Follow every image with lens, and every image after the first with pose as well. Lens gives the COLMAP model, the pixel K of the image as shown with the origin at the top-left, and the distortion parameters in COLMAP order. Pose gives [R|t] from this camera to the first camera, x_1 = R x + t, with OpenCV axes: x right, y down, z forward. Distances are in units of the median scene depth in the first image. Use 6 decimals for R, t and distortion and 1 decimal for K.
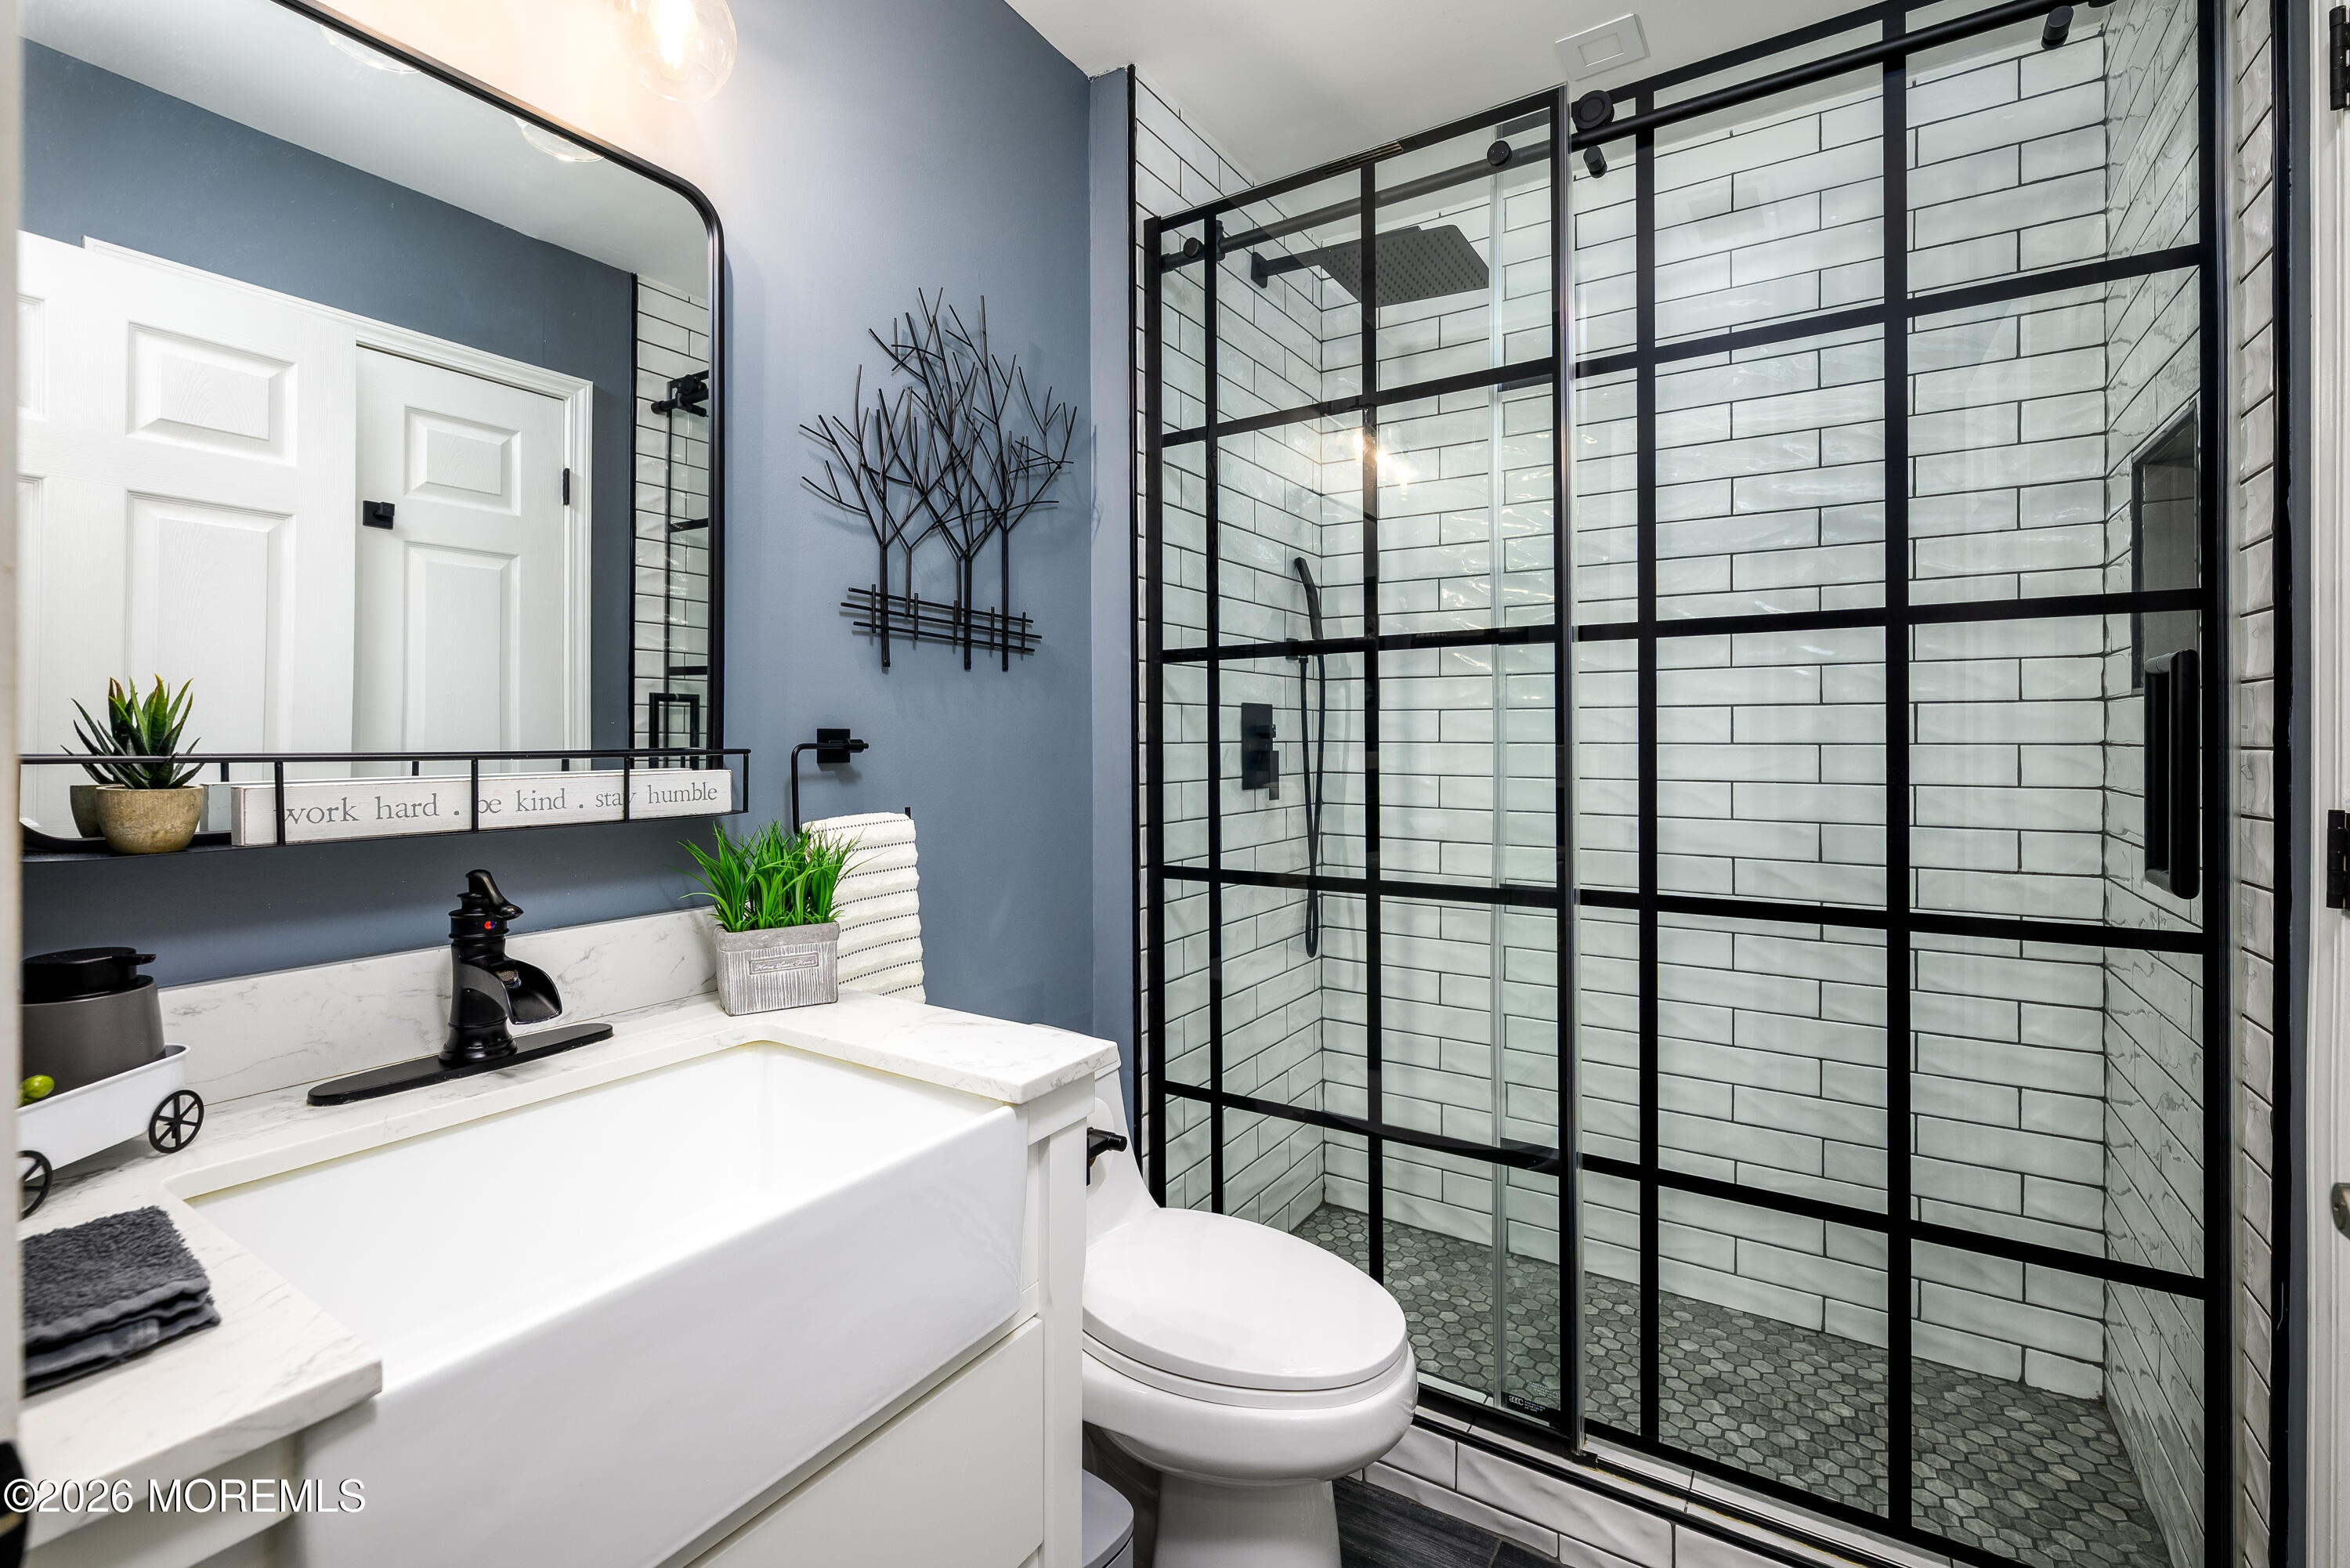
lens RADIAL K [[1030.4, 0, 1190.4], [0, 1030.4, 736.9], [0, 0, 1]] dist [0.003710, -0.000033]
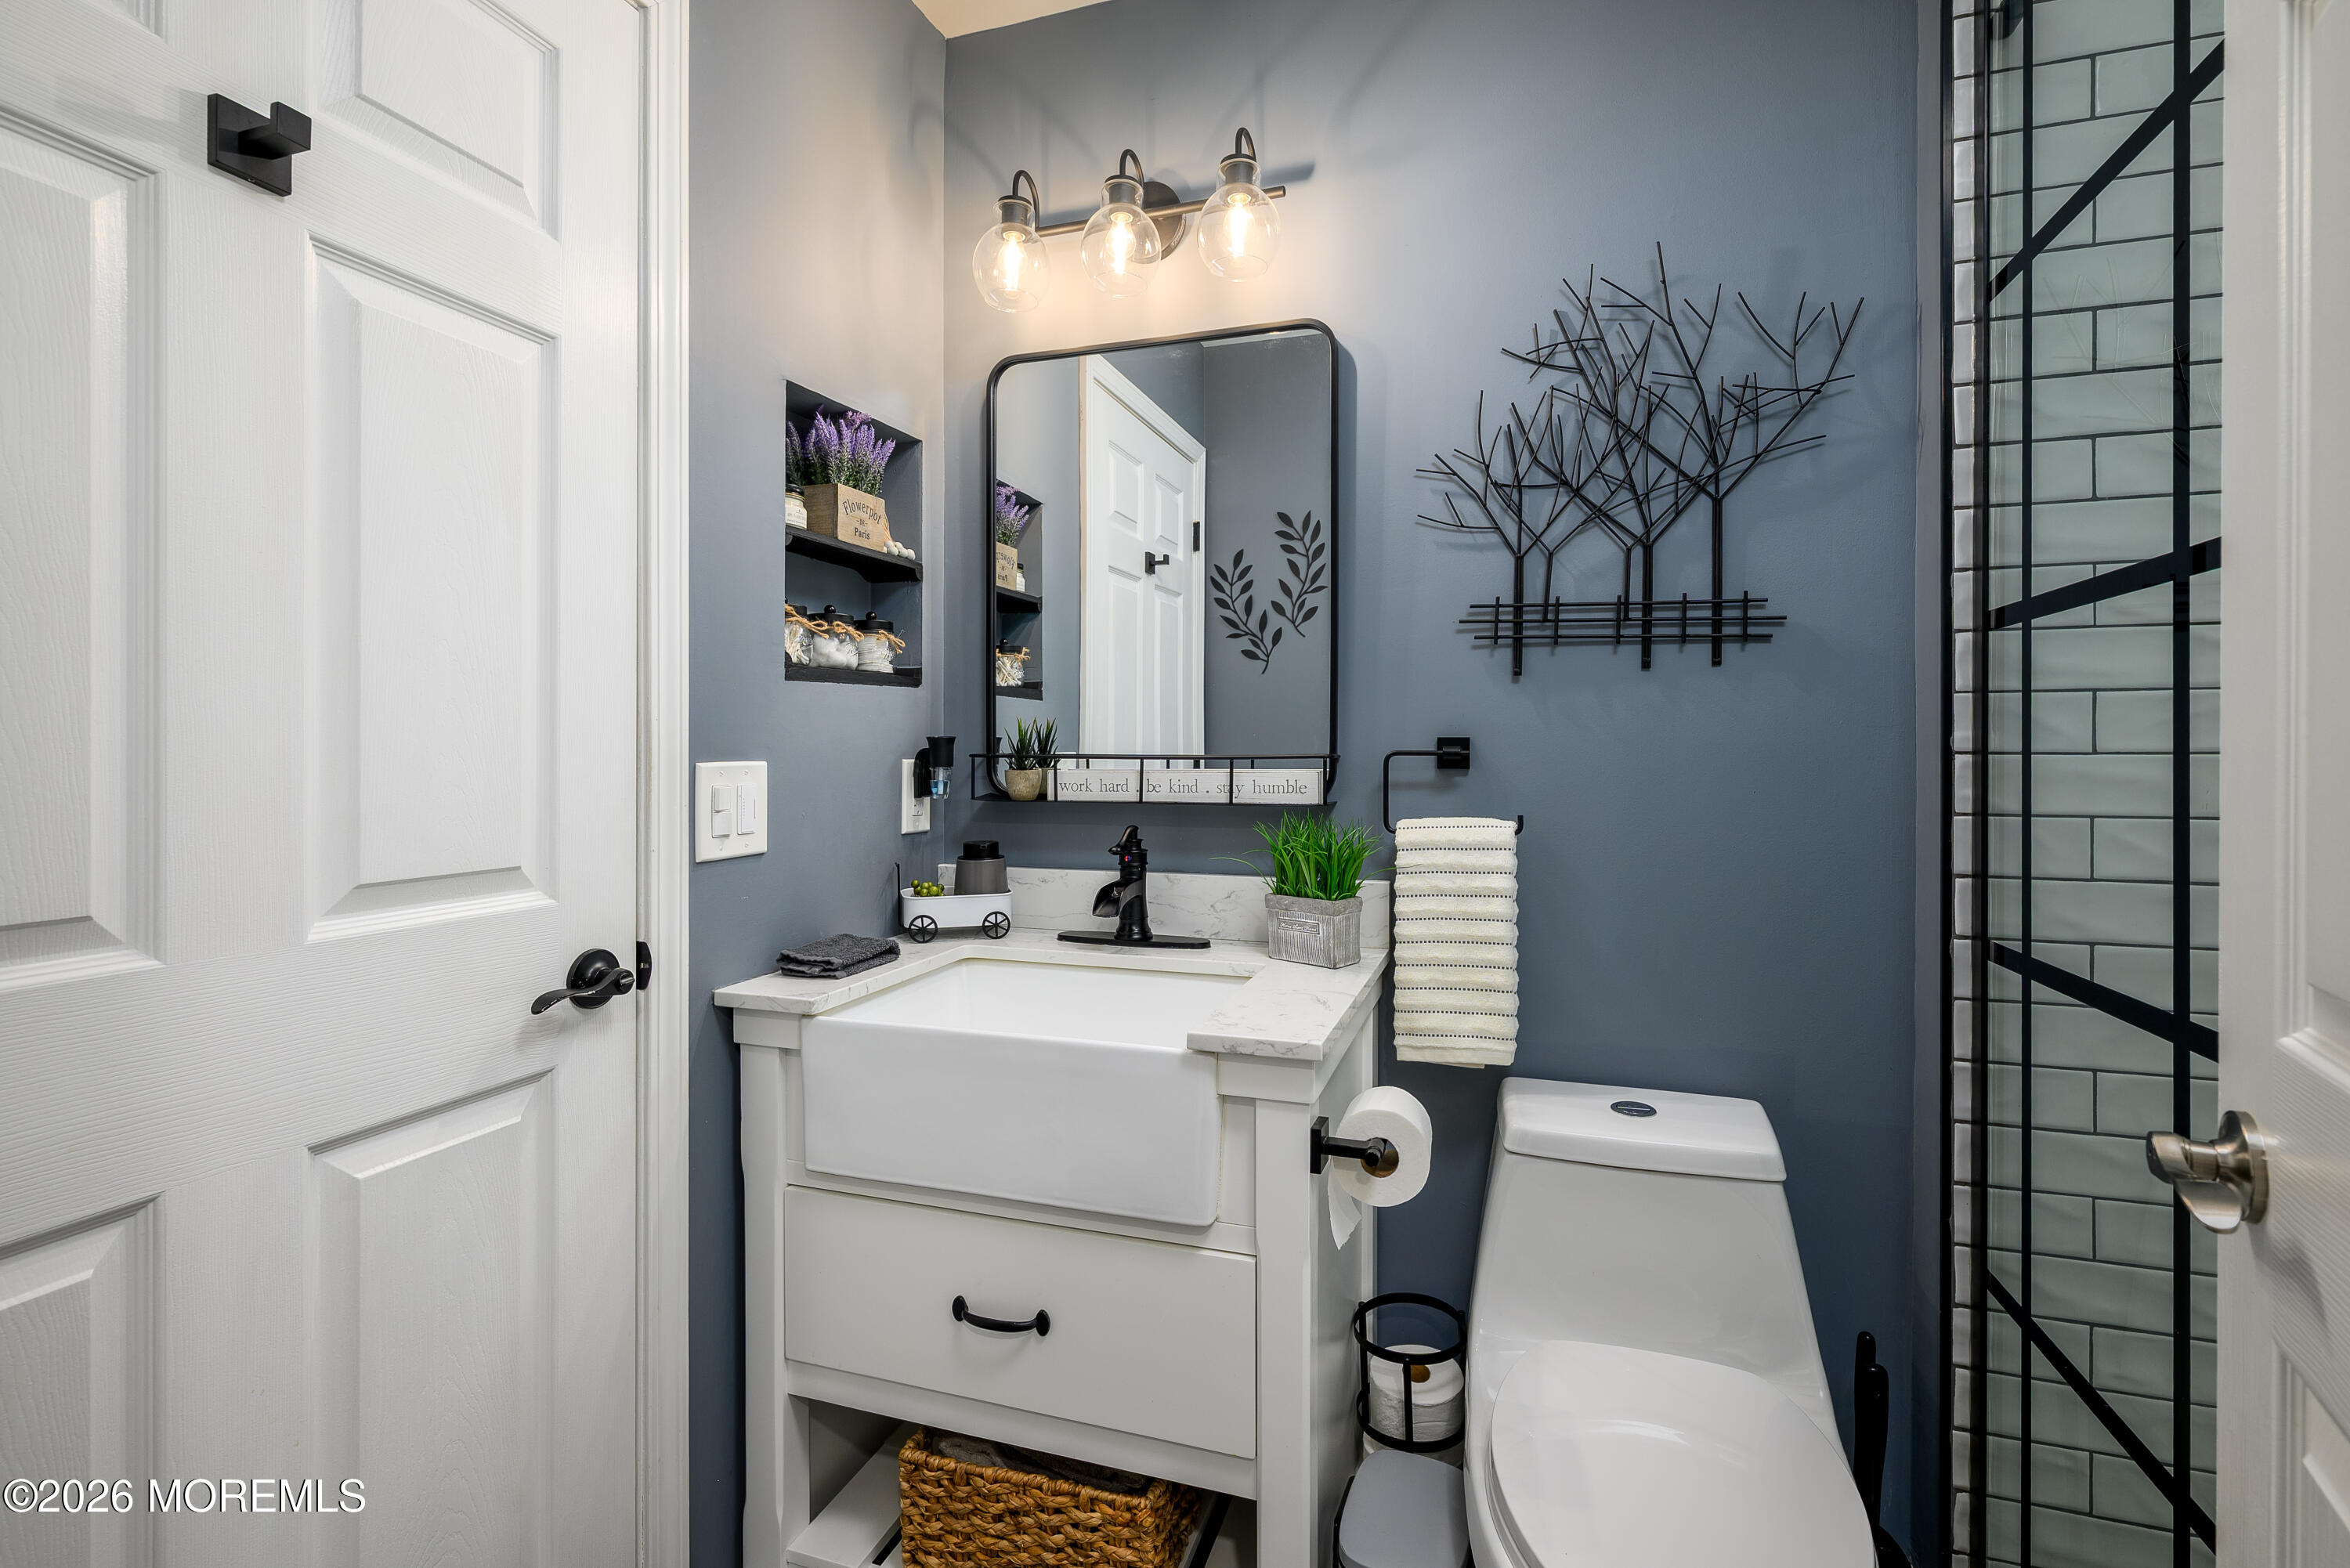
lens RADIAL K [[1073.8, 0, 1184.6], [0, 1073.8, 759.5], [0, 0, 1]] dist [-0.002559, -0.000190]
pose [[0.248496, 0.011280, -0.968567, 0.630216], [0.001813, 0.999925, 0.012110, 0.000772], [0.968631, -0.004766, 0.248457, 0.410659]]
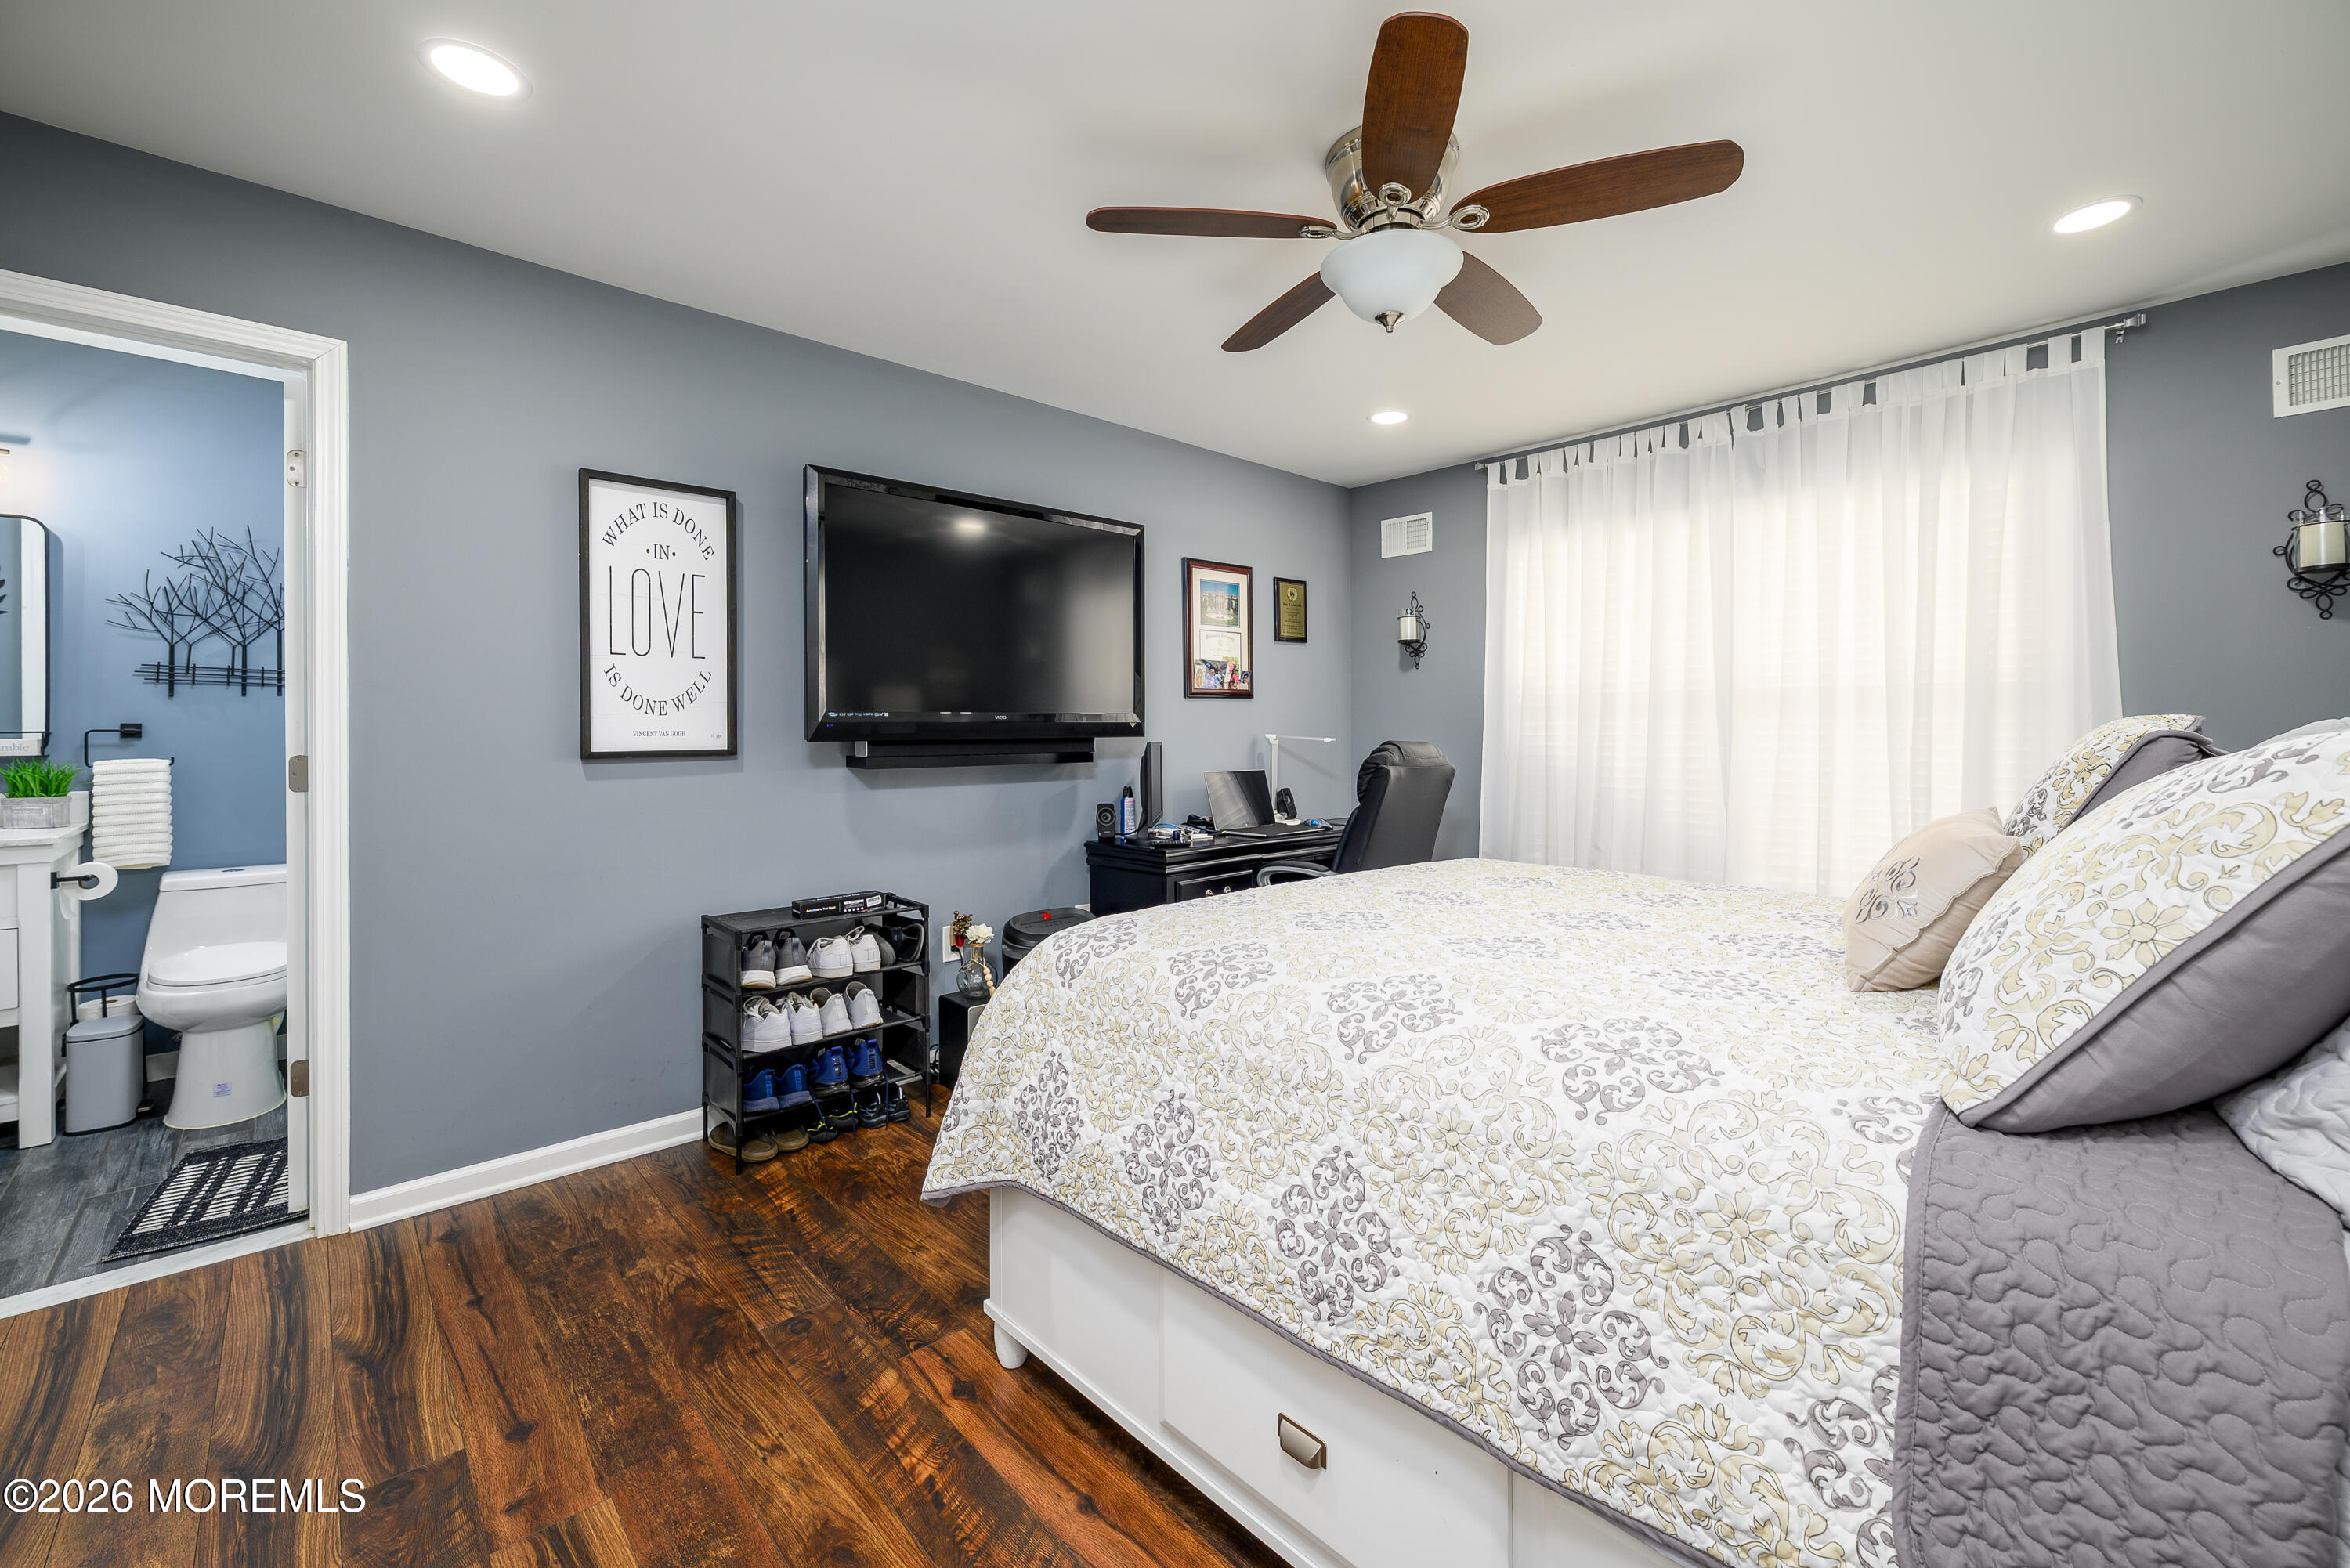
lens RADIAL K [[959.7, 0, 1178.1], [0, 959.7, 735.0], [0, 0, 1]] dist [-0.000873, 0.000111]
pose [[0.966784, -0.000593, -0.255596, 2.382120], [0.001430, 0.999994, 0.003086, 0.014344], [0.255592, -0.003349, 0.966779, -0.491850]]
